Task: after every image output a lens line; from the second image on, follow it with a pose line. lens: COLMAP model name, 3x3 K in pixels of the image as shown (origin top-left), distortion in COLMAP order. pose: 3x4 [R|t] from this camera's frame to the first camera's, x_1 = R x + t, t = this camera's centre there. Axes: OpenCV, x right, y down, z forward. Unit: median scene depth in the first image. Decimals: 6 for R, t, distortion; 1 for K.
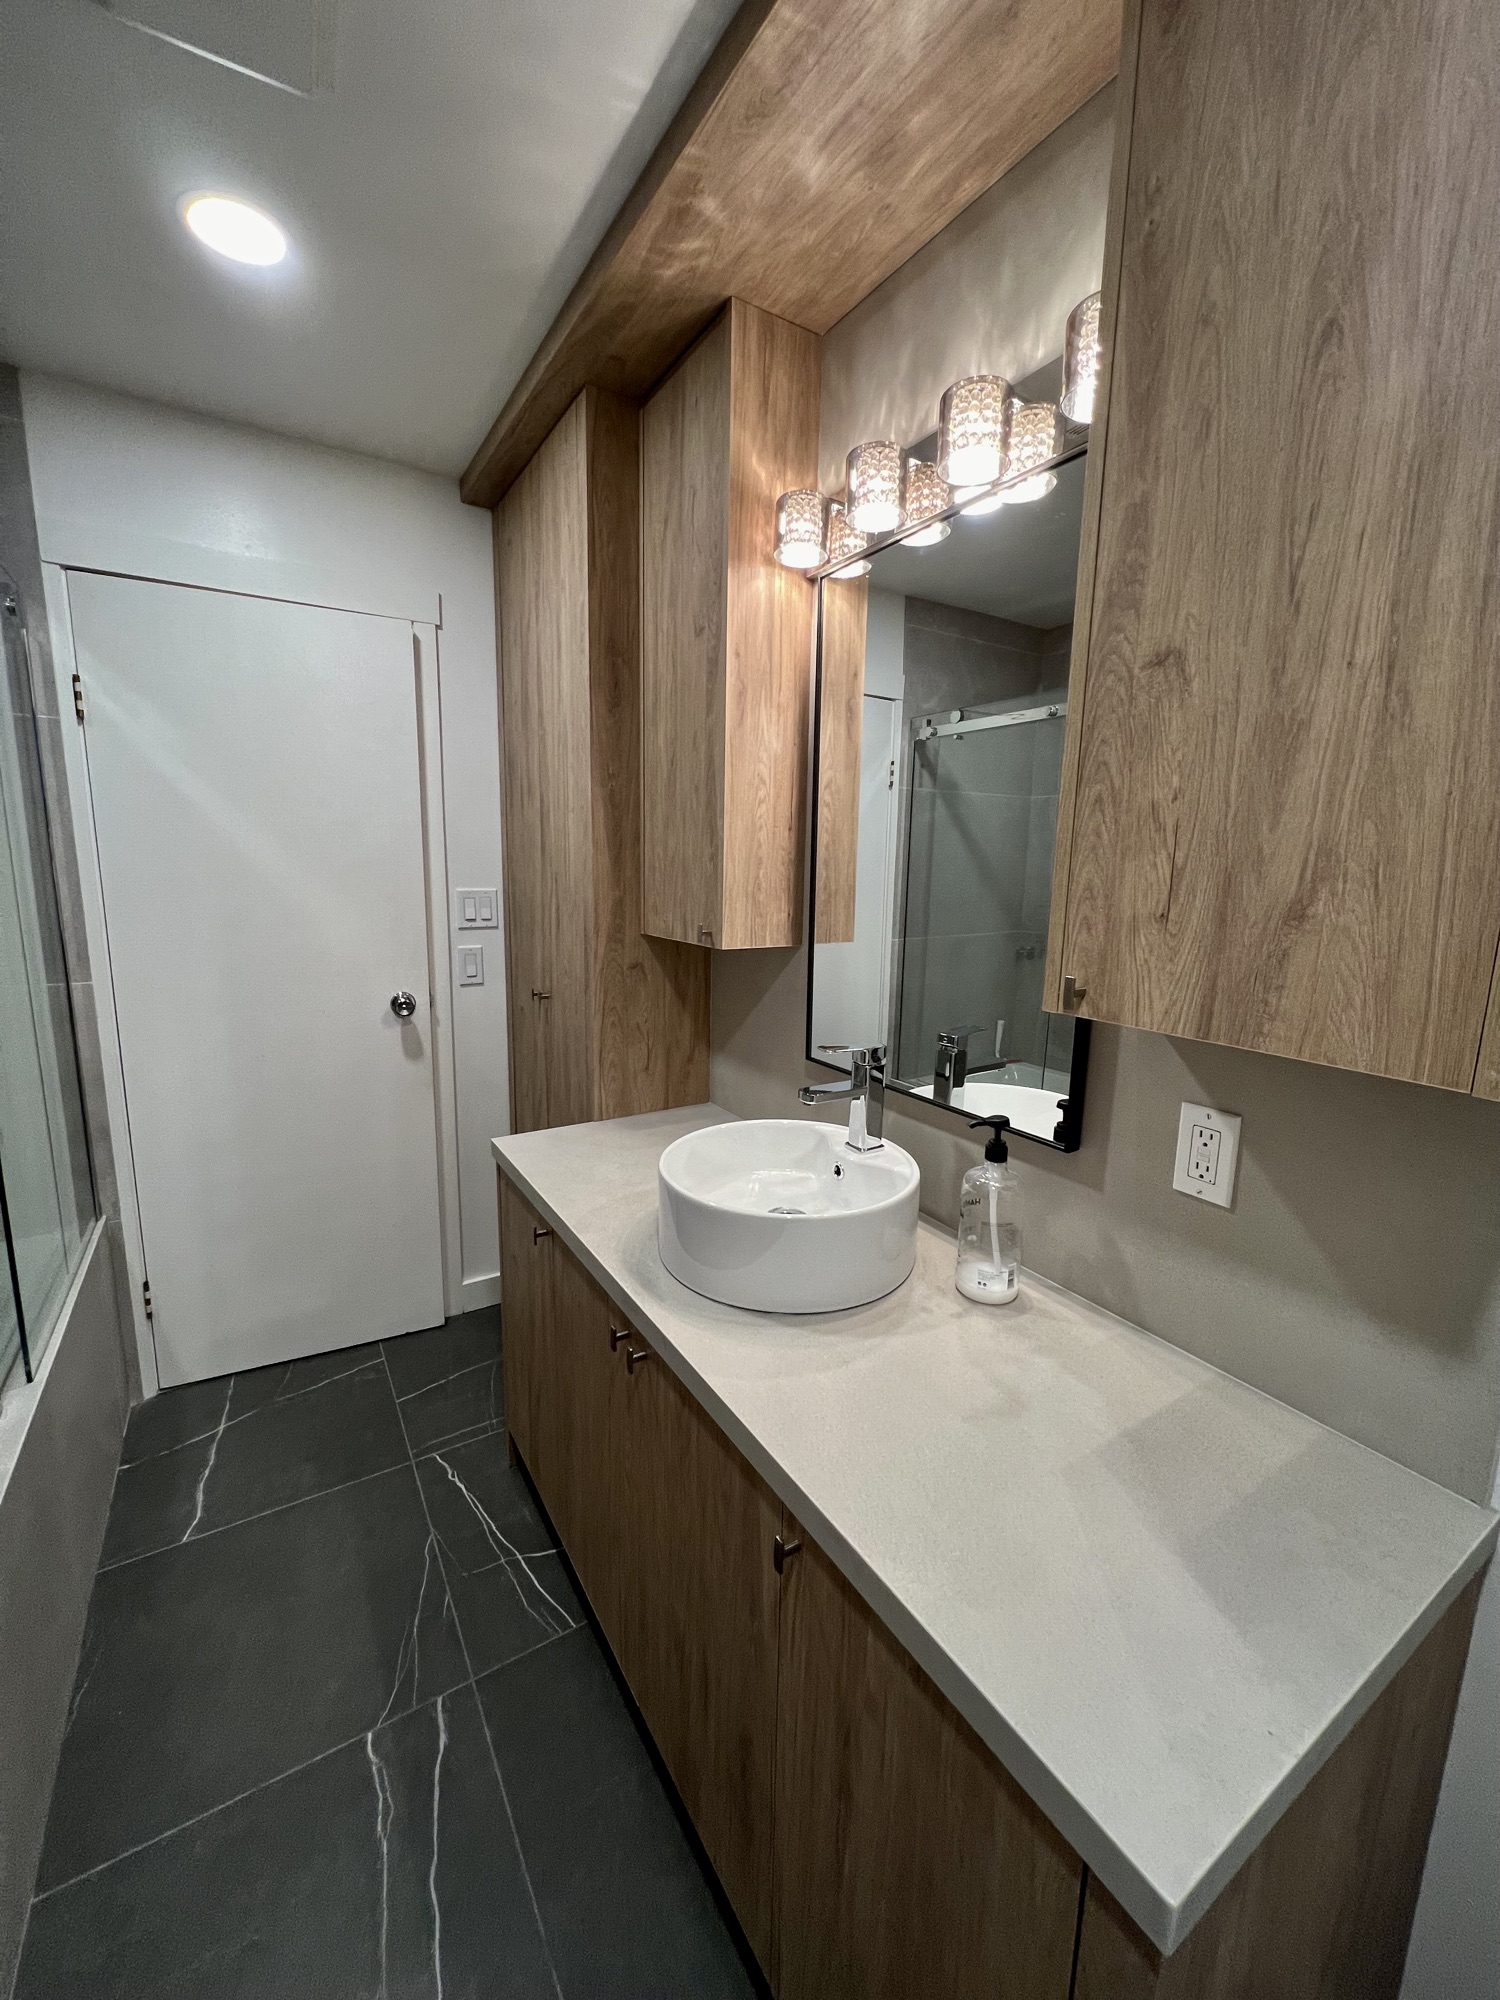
lens RADIAL K [[798.6, 0, 744.7], [0, 798.6, 997.7], [0, 0, 1]] dist [-0.000129, -0.000363]
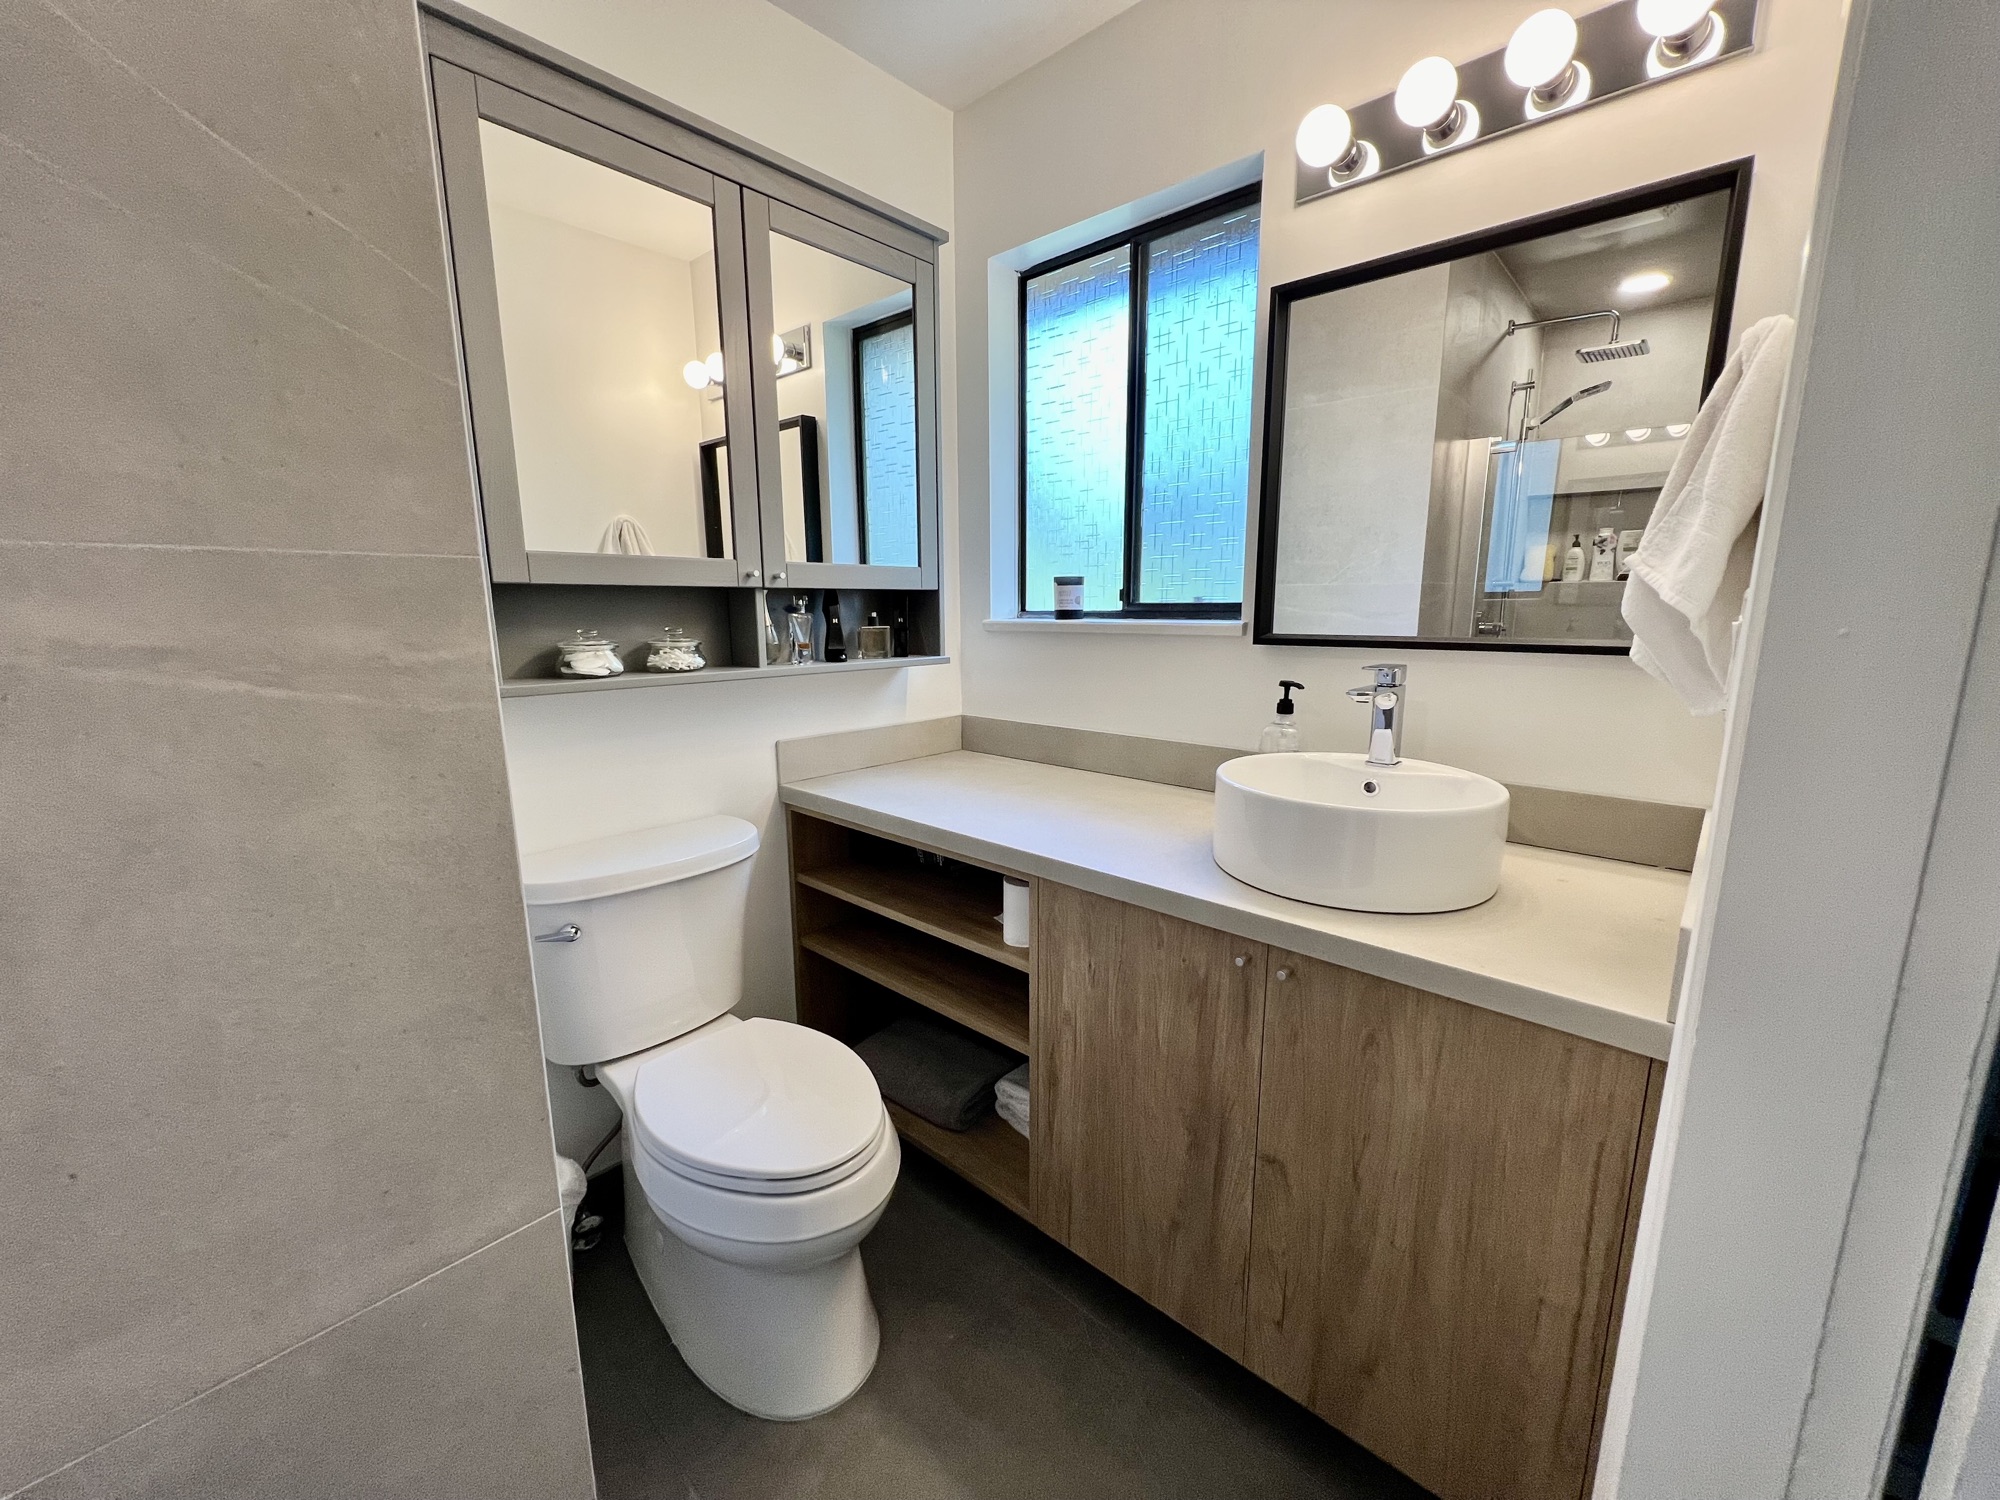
lens RADIAL K [[798.6, 0, 999.5], [0, 798.6, 747.7], [0, 0, 1]] dist [-0.000129, -0.000363]
pose [[0.961090, -0.069983, 0.267223, -0.176557], [0.064264, 0.997479, 0.030100, -0.786598], [-0.268656, -0.011756, 0.963164, -0.154715]]
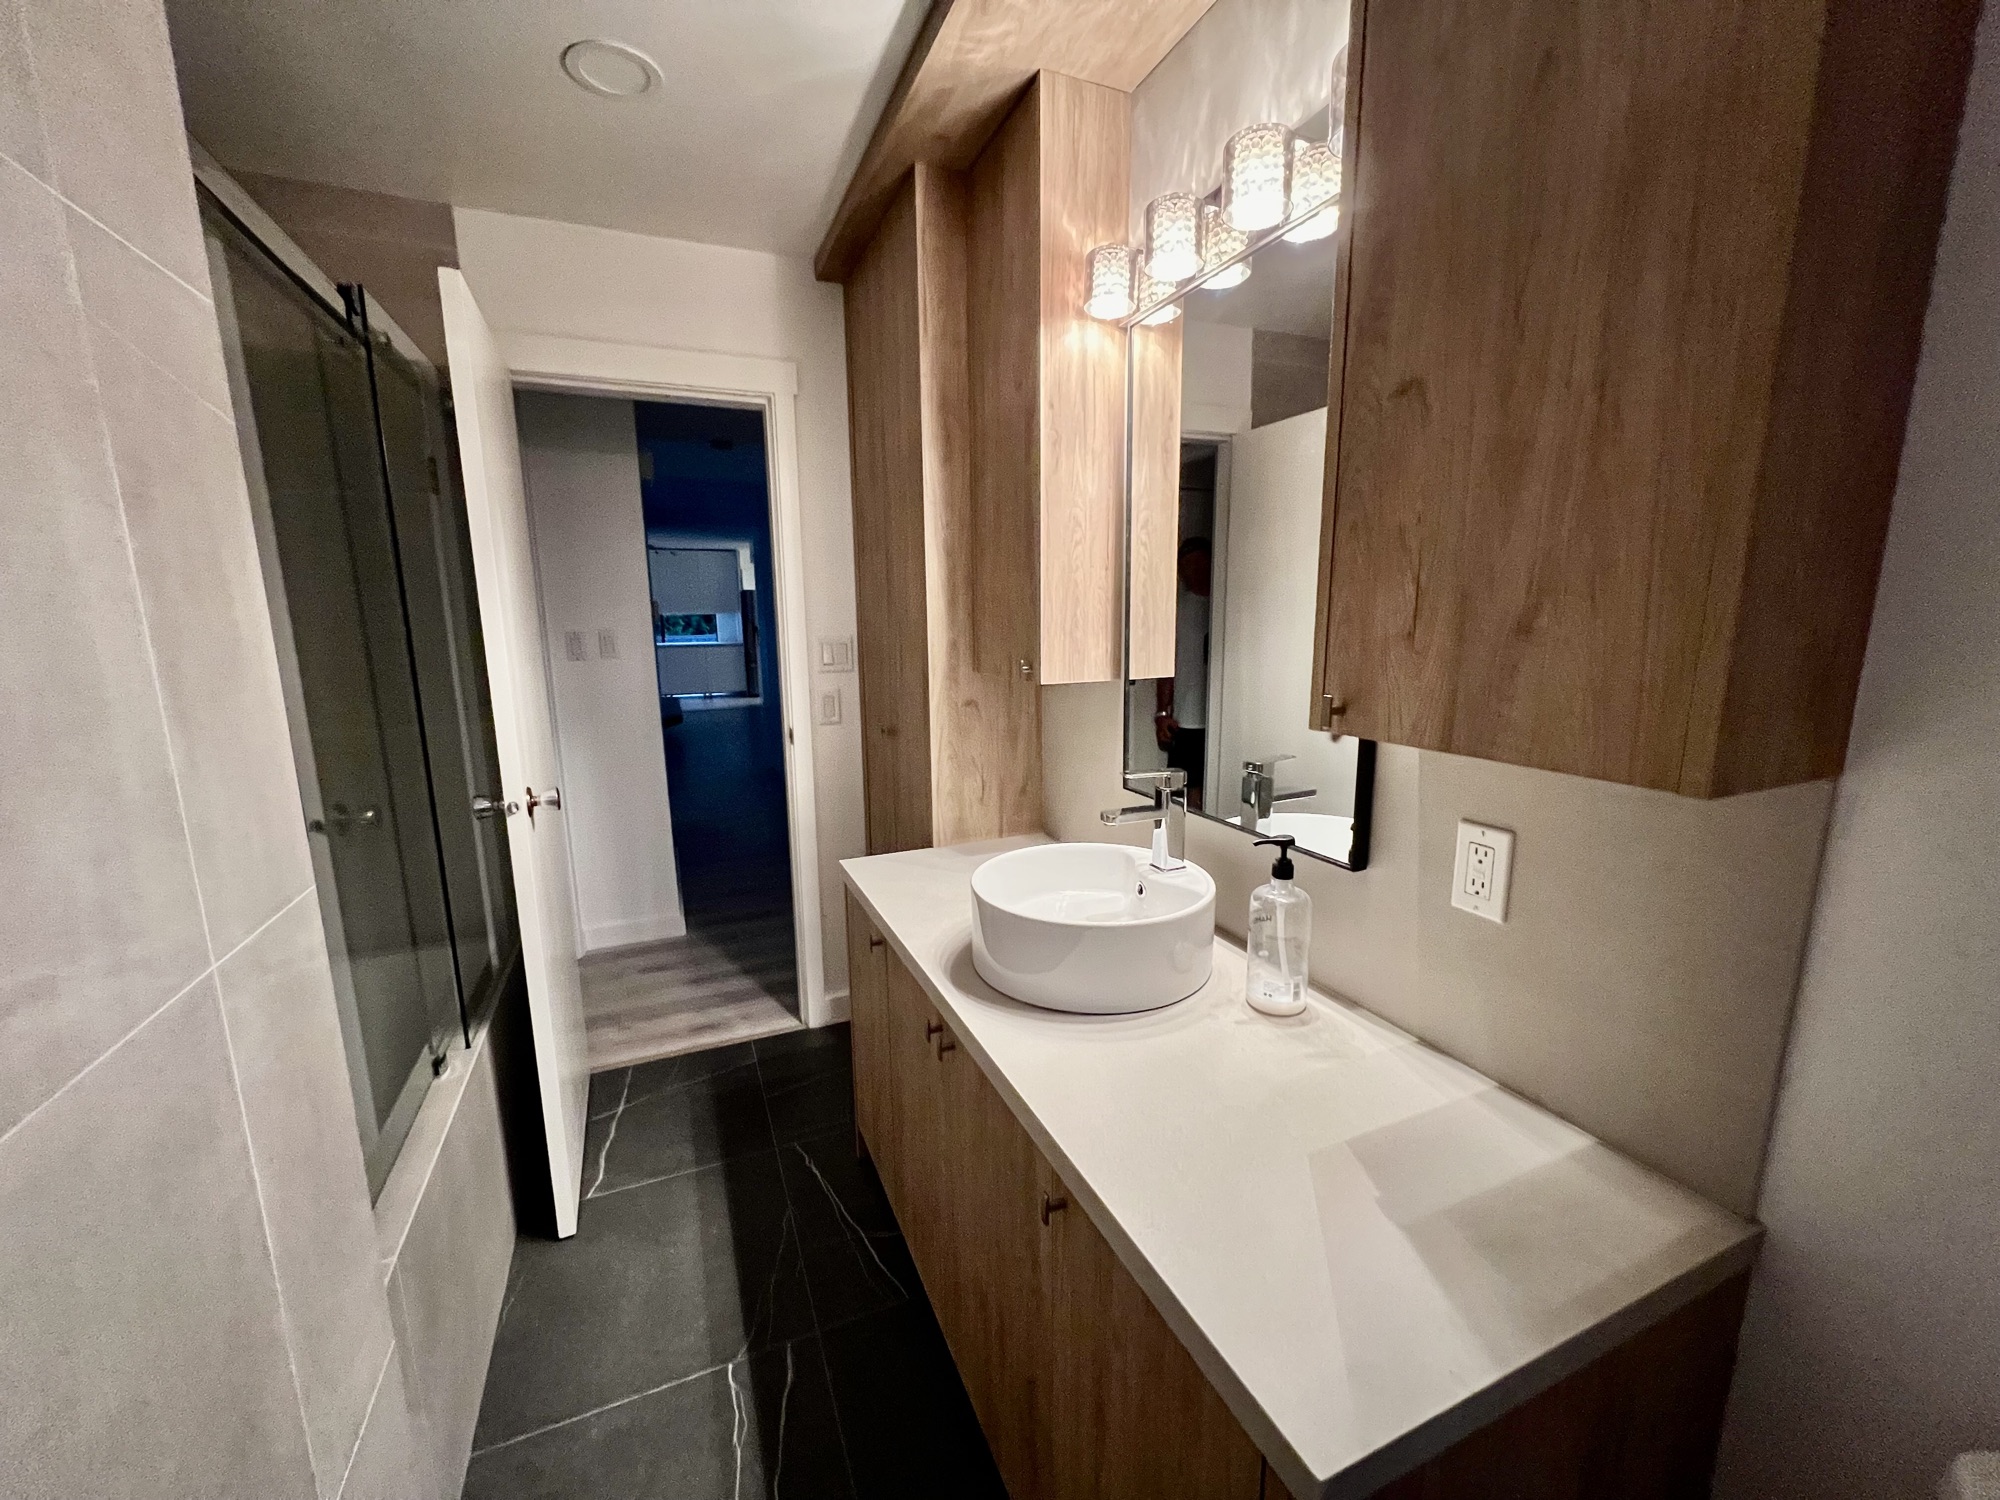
lens RADIAL K [[798.6, 0, 996.7], [0, 798.6, 754.4], [0, 0, 1]] dist [-0.000129, -0.000363]
pose [[0.987948, -0.002193, -0.154770, 0.097162], [0.003870, 0.999937, 0.010531, 0.027083], [0.154737, -0.011003, 0.987894, -0.078336]]
